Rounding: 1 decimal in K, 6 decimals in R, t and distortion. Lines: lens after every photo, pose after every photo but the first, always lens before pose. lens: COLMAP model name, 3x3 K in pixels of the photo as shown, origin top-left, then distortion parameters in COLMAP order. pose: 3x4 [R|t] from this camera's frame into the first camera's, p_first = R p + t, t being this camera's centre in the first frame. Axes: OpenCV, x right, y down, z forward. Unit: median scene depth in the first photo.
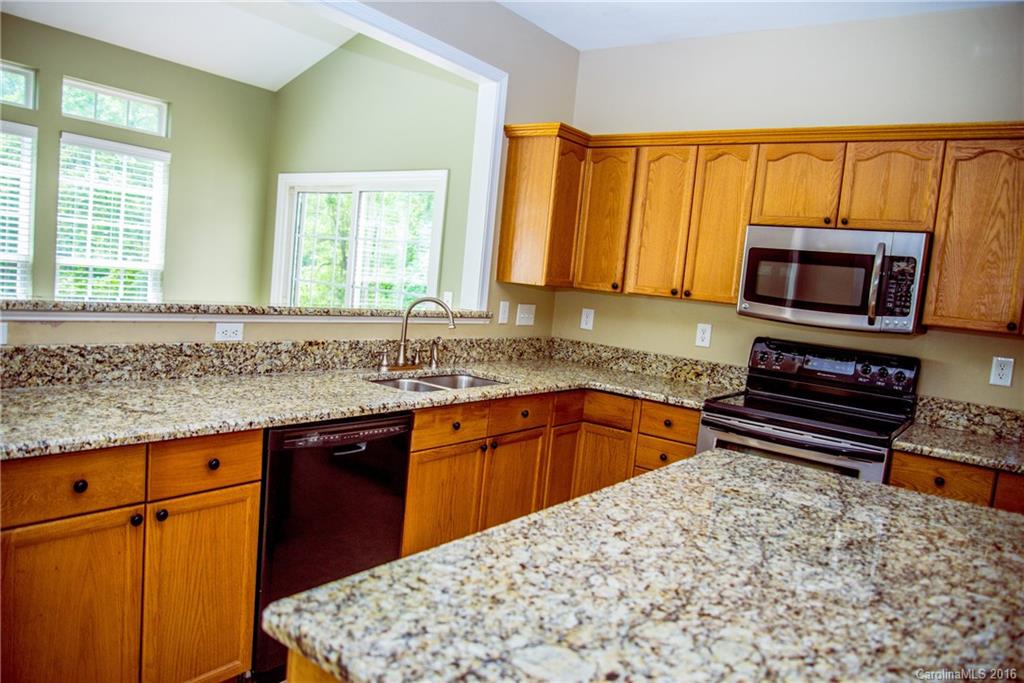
lens RADIAL K [[741.8, 0, 514.5], [0, 741.8, 340.5], [0, 0, 1]] dist [0.029464, 0.003381]
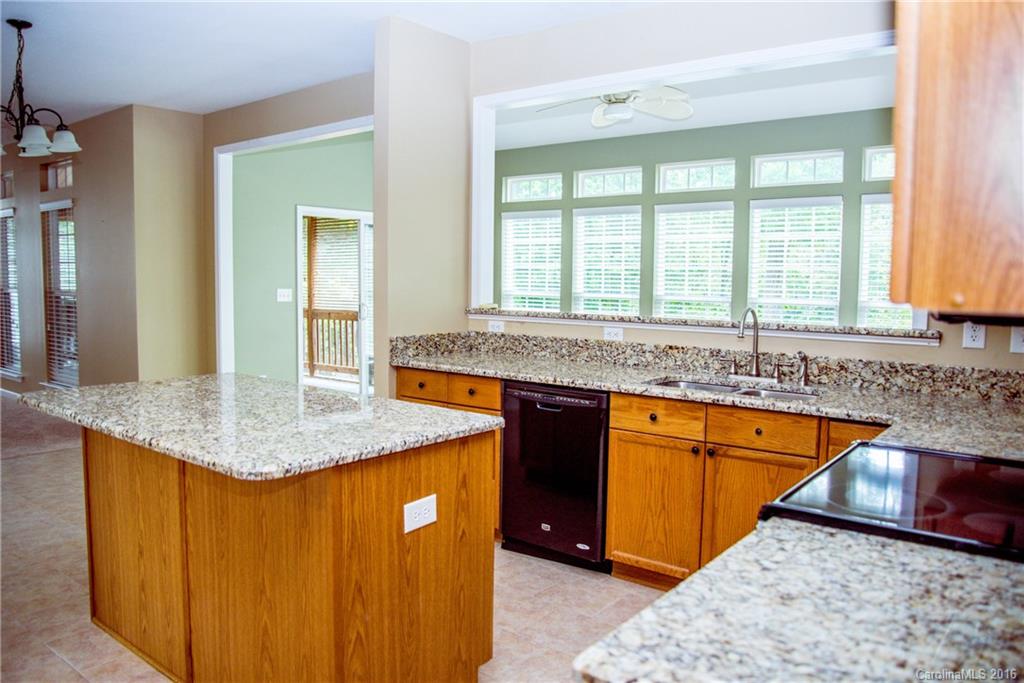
lens RADIAL K [[741.8, 0, 497.8], [0, 741.8, 337.4], [0, 0, 1]] dist [0.029464, 0.003381]
pose [[-0.005104, -0.016460, -0.999851, 0.905154], [-0.106561, 0.994180, -0.015823, 0.035410], [0.994293, 0.106464, -0.006828, 0.681715]]
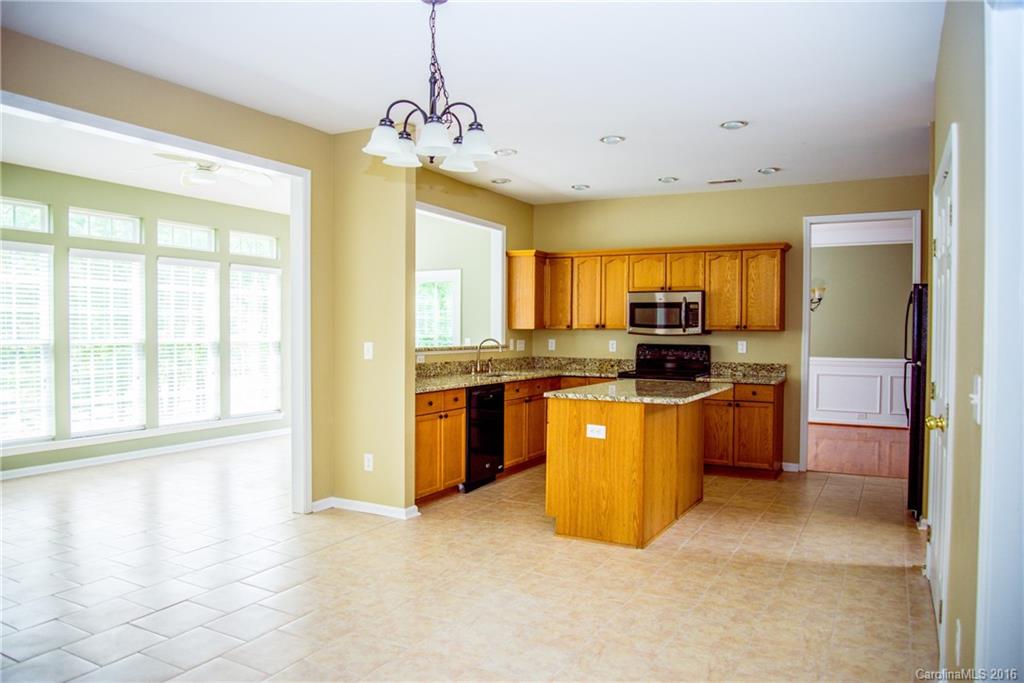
lens RADIAL K [[741.8, 0, 482.4], [0, 741.8, 350.7], [0, 0, 1]] dist [0.029464, 0.003381]
pose [[0.990119, -0.094101, 0.103966, -0.372943], [0.099588, 0.993827, -0.048894, 0.083213], [-0.098723, 0.058765, 0.993378, -1.175853]]
